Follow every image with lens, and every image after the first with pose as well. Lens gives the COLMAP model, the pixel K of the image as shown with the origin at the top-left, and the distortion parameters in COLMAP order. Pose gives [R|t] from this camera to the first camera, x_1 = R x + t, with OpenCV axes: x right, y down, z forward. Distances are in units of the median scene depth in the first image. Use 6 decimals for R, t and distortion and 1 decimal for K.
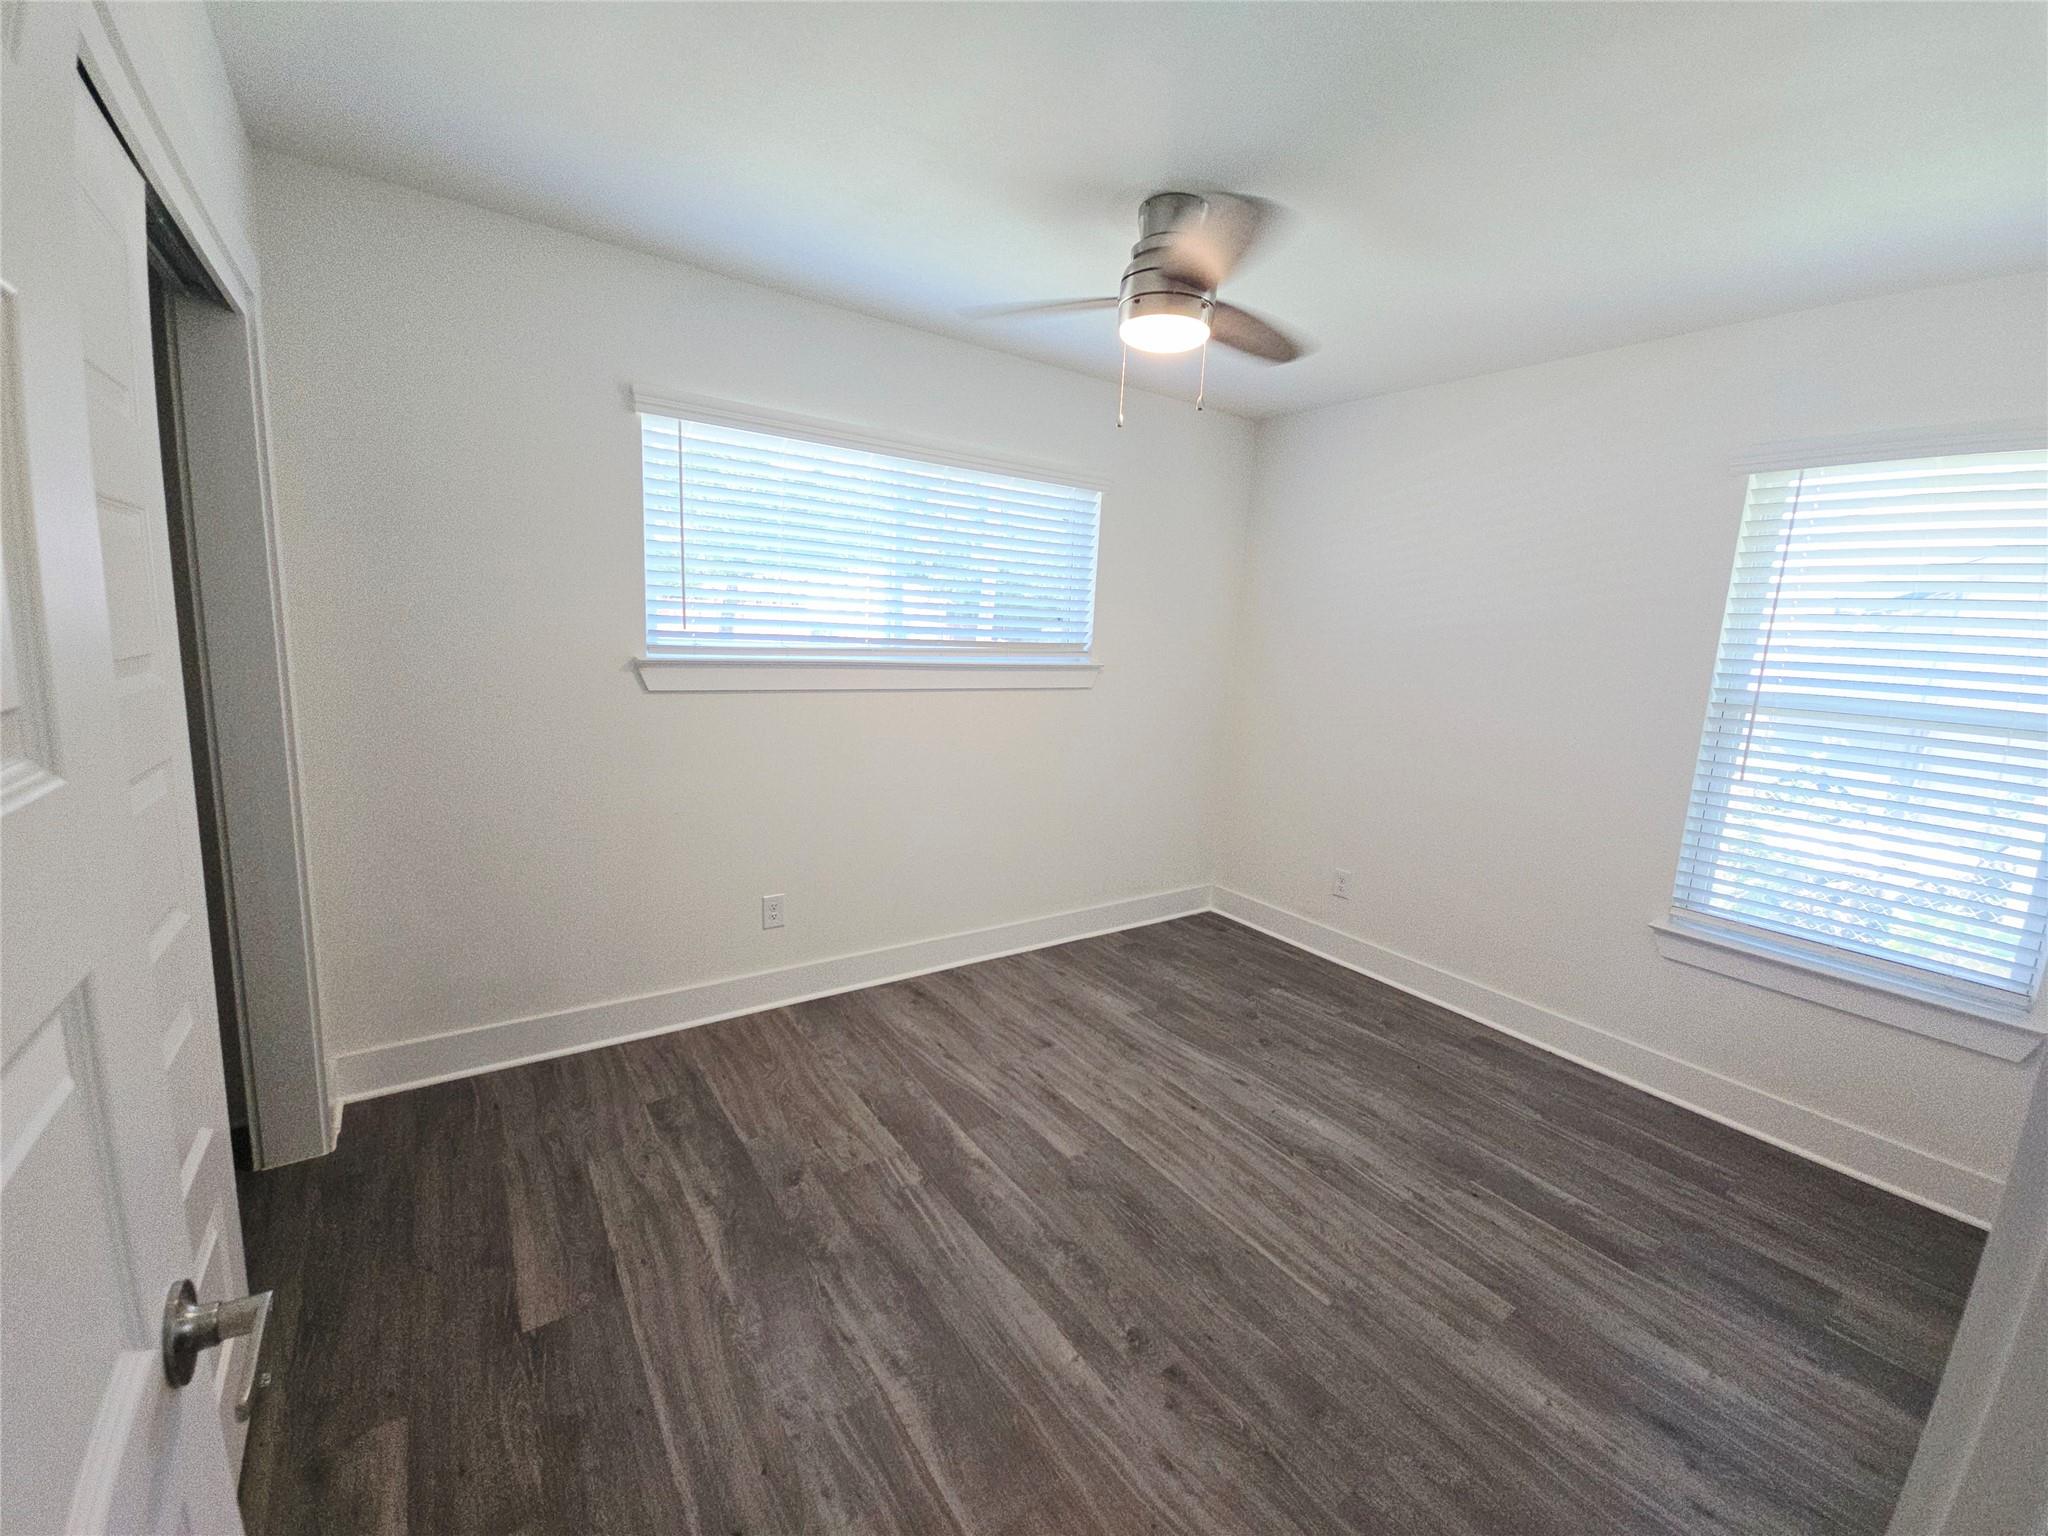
lens RADIAL K [[831.5, 0, 1031.4], [0, 831.5, 767.7], [0, 0, 1]] dist [0.002248, -0.000729]
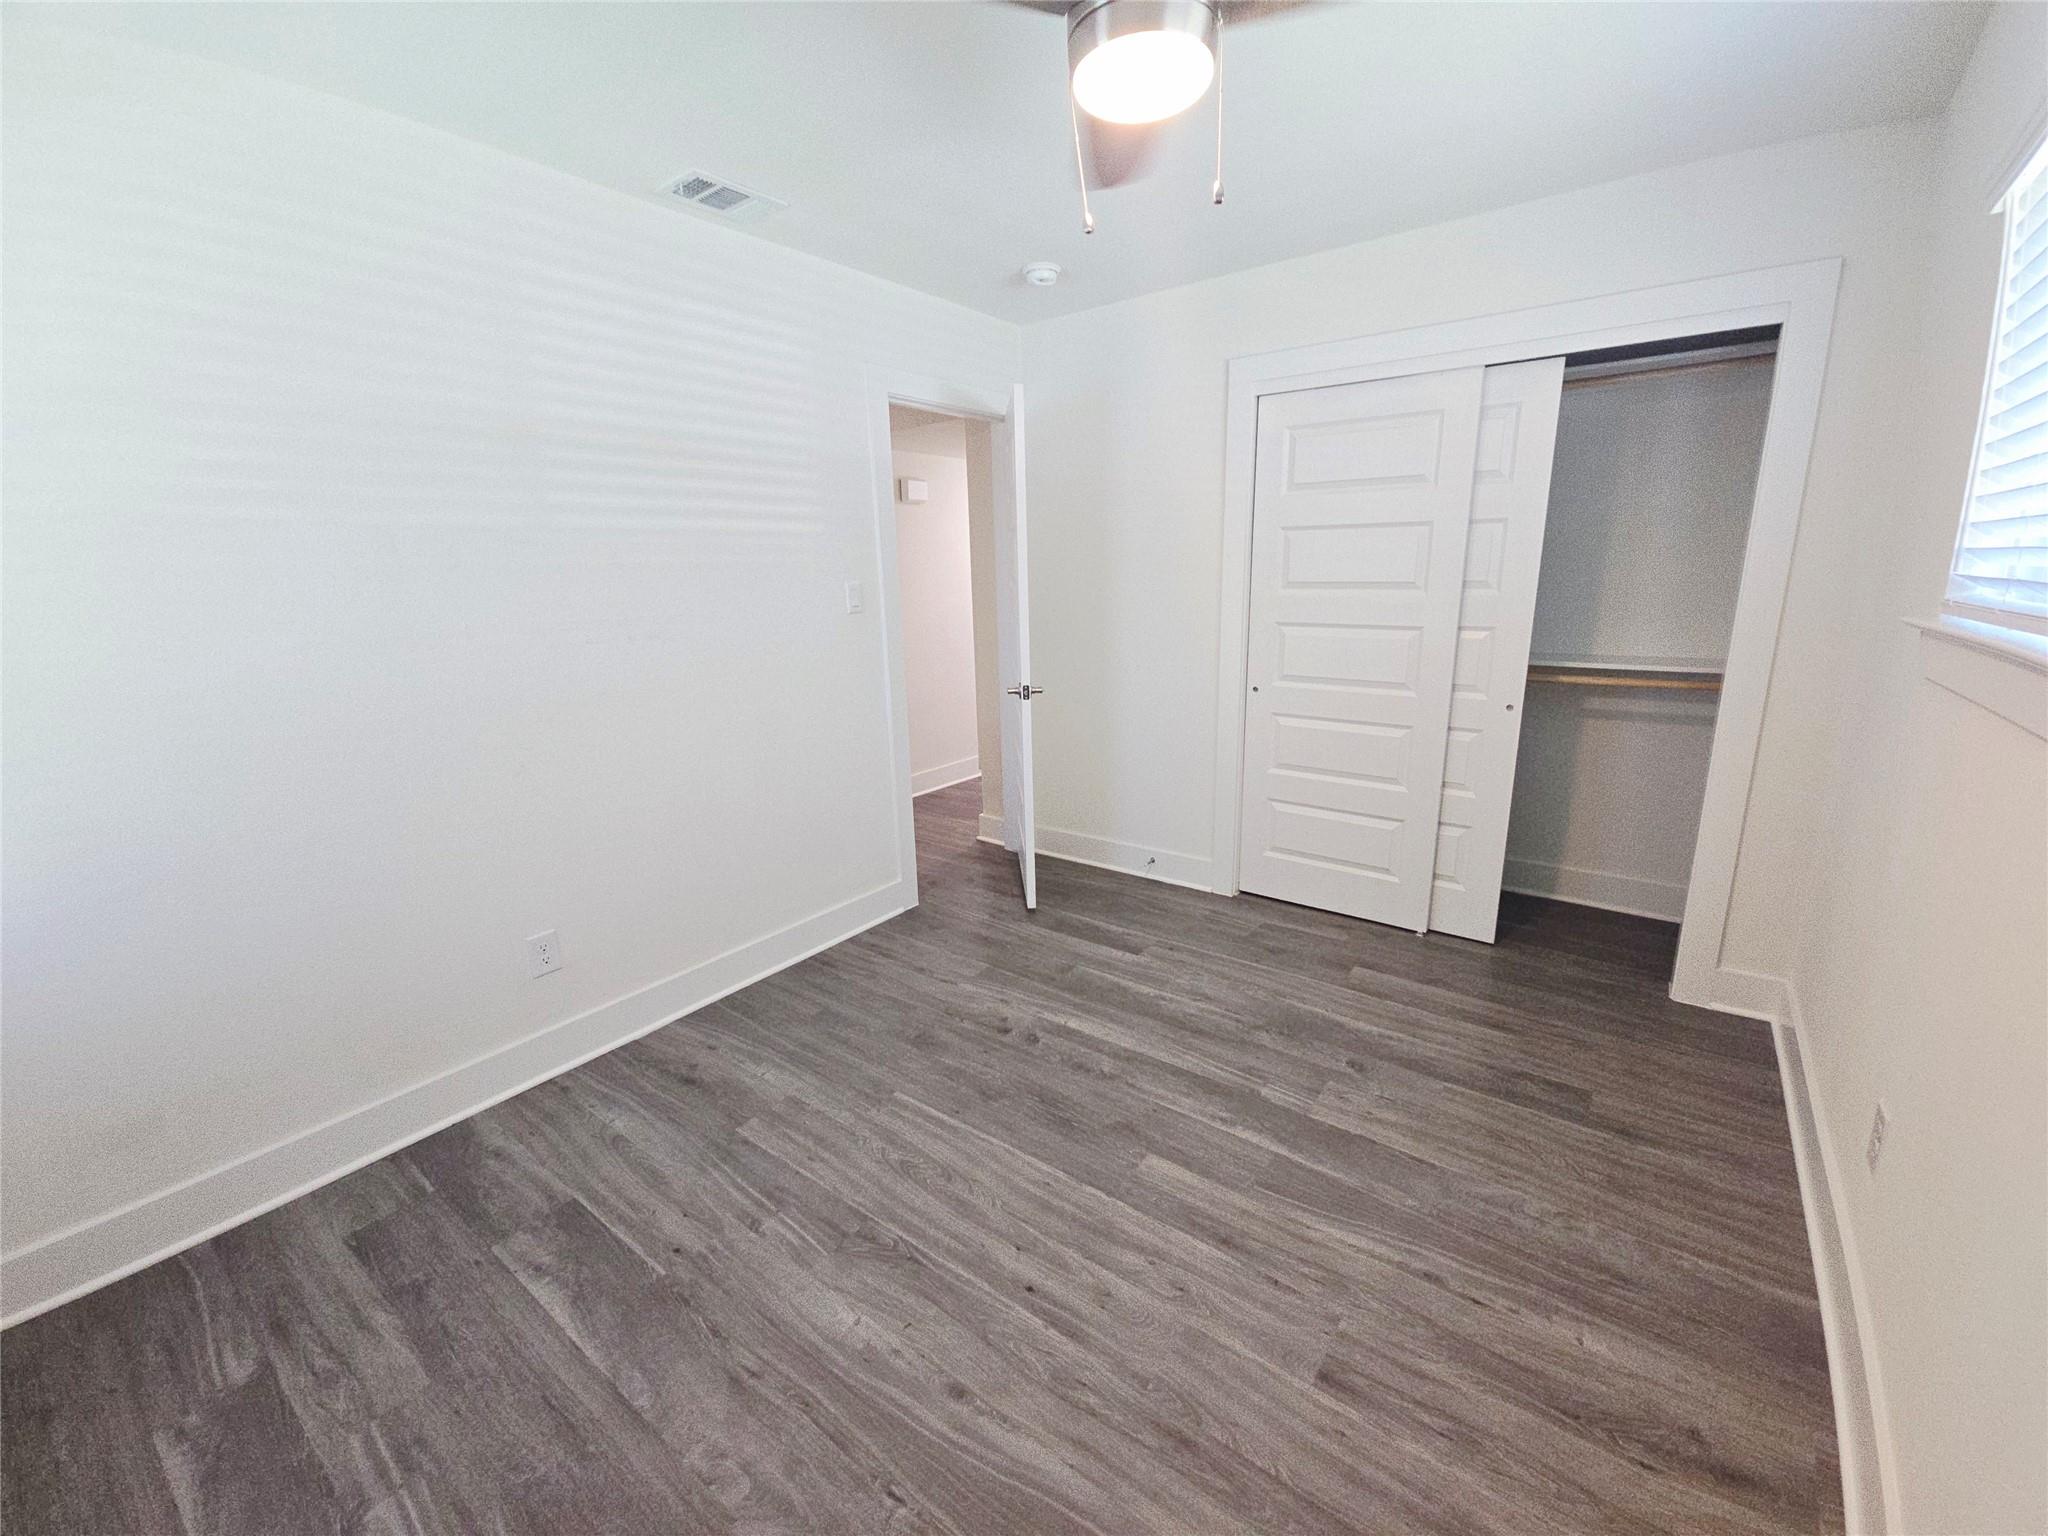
lens RADIAL K [[831.5, 0, 1031.4], [0, 831.5, 767.7], [0, 0, 1]] dist [0.002248, -0.000729]
pose [[-0.951450, 0.042373, -0.304874, 0.451272], [-0.078424, 0.924419, 0.373228, -0.257506], [0.297646, 0.379017, -0.876215, 1.701393]]
